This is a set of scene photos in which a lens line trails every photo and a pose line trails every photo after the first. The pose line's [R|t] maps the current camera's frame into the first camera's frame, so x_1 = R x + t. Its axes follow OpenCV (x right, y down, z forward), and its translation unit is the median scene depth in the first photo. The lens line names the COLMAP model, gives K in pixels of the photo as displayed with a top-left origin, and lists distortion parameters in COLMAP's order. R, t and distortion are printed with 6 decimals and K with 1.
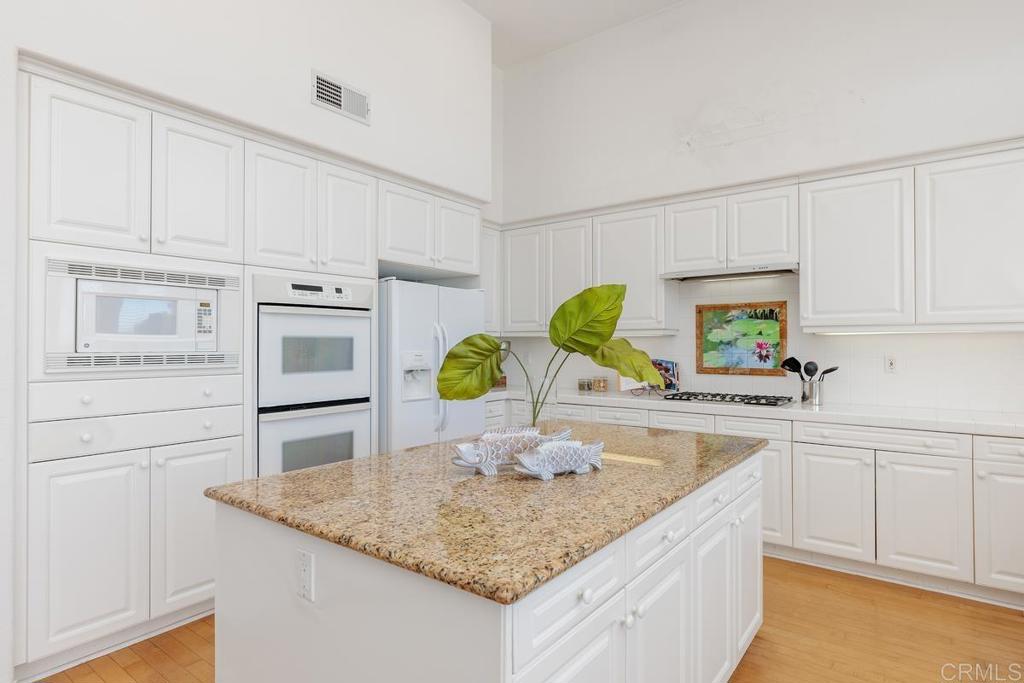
lens RADIAL K [[541.3, 0, 504.8], [0, 541.3, 341.1], [0, 0, 1]] dist [-0.010741, 0.001750]
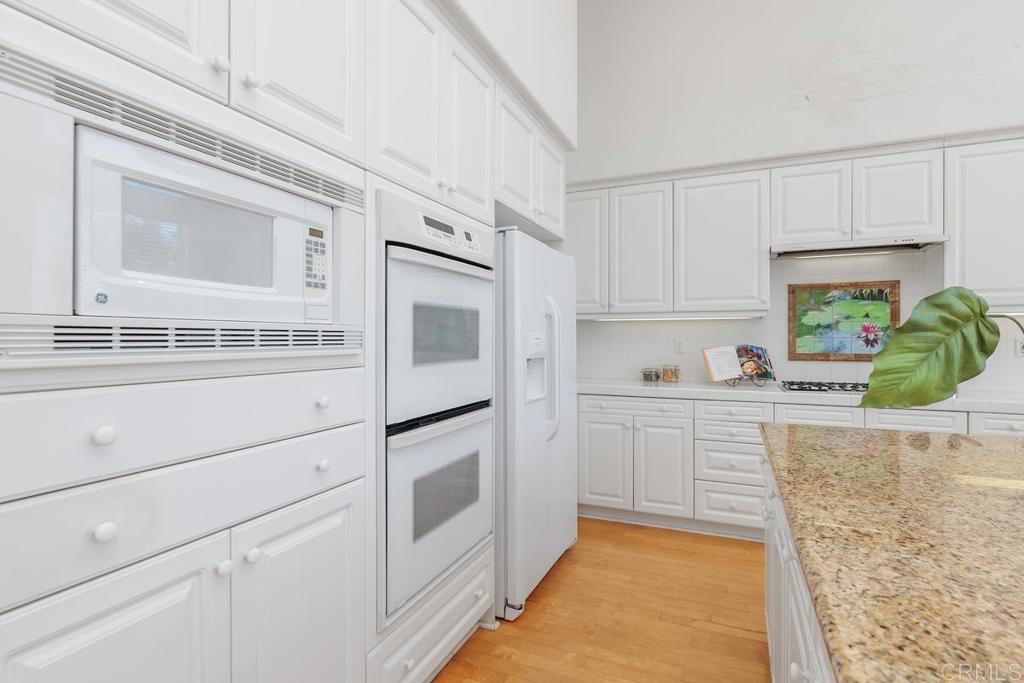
lens RADIAL K [[507.0, 0, 510.4], [0, 507.0, 339.6], [0, 0, 1]] dist [-0.000220, 0.000022]
pose [[0.968616, 0.000069, 0.248563, -0.376982], [-0.002719, 0.999943, 0.010318, 0.022051], [-0.248548, -0.010670, 0.968561, 0.368029]]
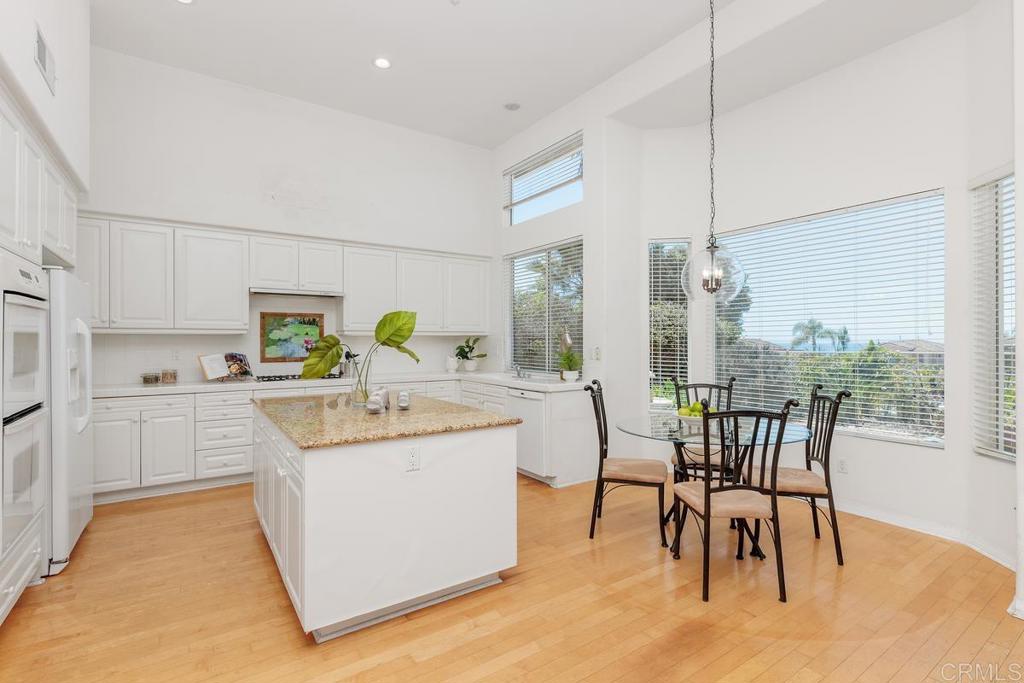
lens RADIAL K [[483.3, 0, 510.5], [0, 483.3, 340.1], [0, 0, 1]] dist [-0.002730, 0.001550]
pose [[0.312819, 0.002882, 0.949808, -0.742154], [-0.007504, 0.999972, -0.000563, -0.000419], [-0.949783, -0.006952, 0.312832, 0.033425]]
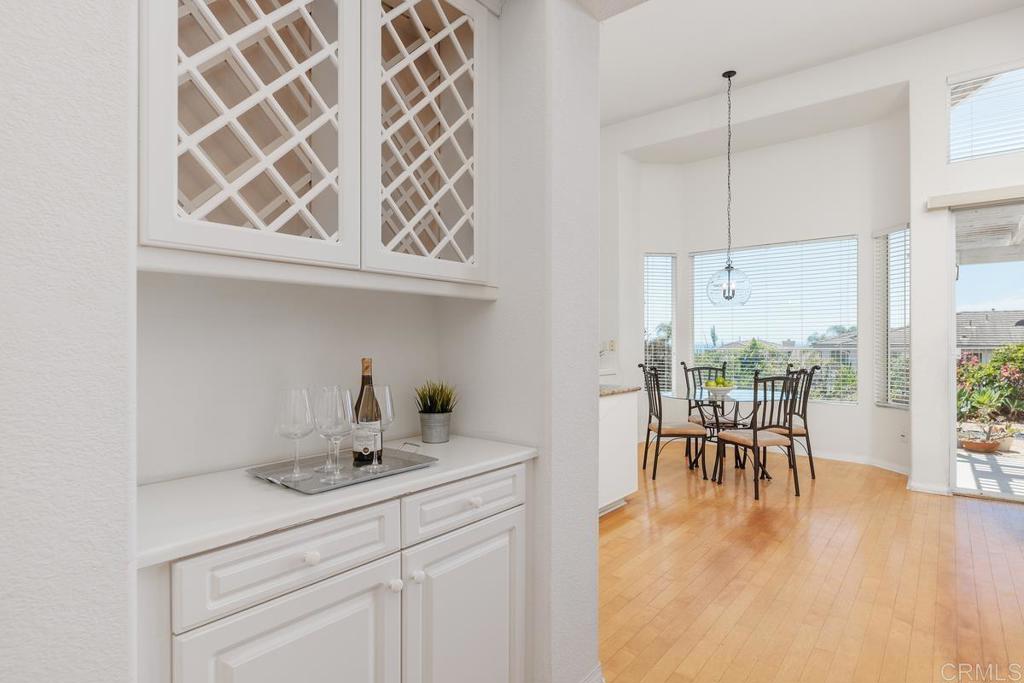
lens RADIAL K [[541.3, 0, 504.4], [0, 541.3, 340.3], [0, 0, 1]] dist [-0.010741, 0.001750]
pose [[0.042249, 0.003377, 0.999101, -1.247534], [-0.007003, 0.999971, -0.003084, 0.025463], [-0.999083, -0.006866, 0.042271, 0.521675]]
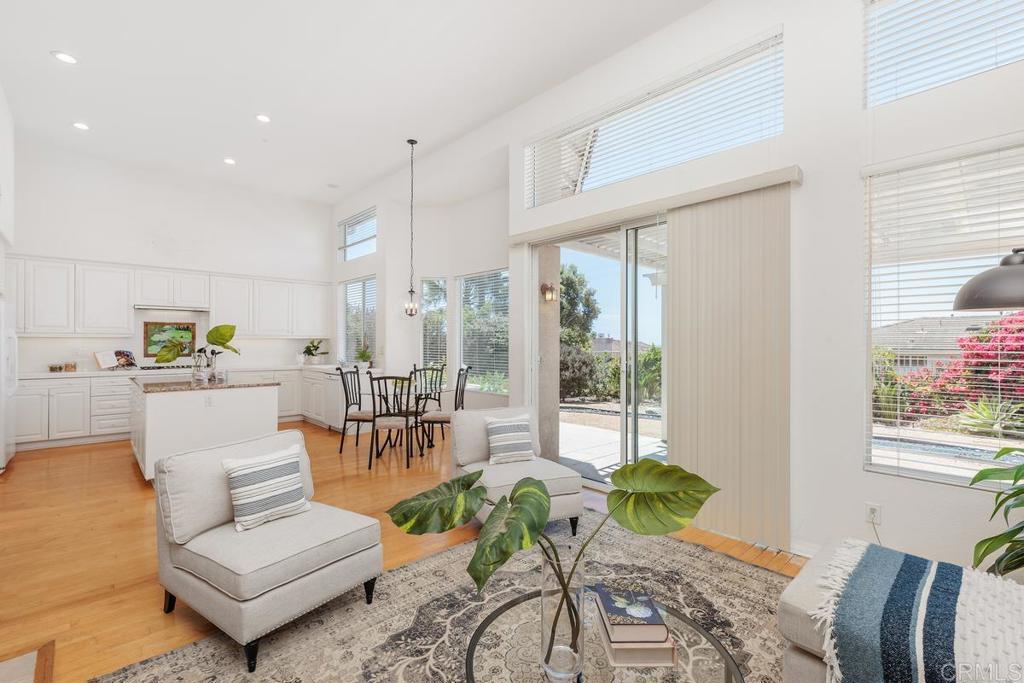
lens RADIAL K [[463.6, 0, 514.2], [0, 463.6, 339.4], [0, 0, 1]] dist [0.002238, -0.000172]
pose [[0.162561, 0.008626, 0.986661, -1.304439], [-0.010178, 0.999923, -0.007065, -0.006433], [-0.986646, -0.008894, 0.162636, -0.692352]]
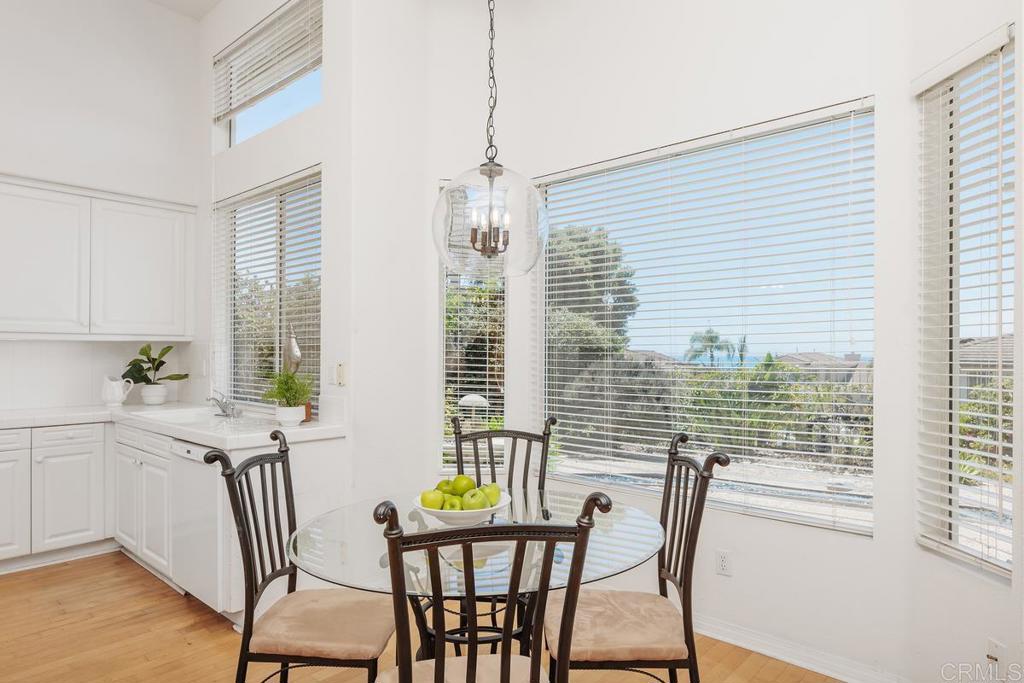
lens RADIAL K [[615.8, 0, 512.2], [0, 615.8, 348.1], [0, 0, 1]] dist [-0.000913, -0.000444]
pose [[0.071964, 0.008503, 0.997371, -0.312478], [-0.012761, 0.999890, -0.007604, -0.002529], [-0.997326, -0.012180, 0.072064, -0.114361]]
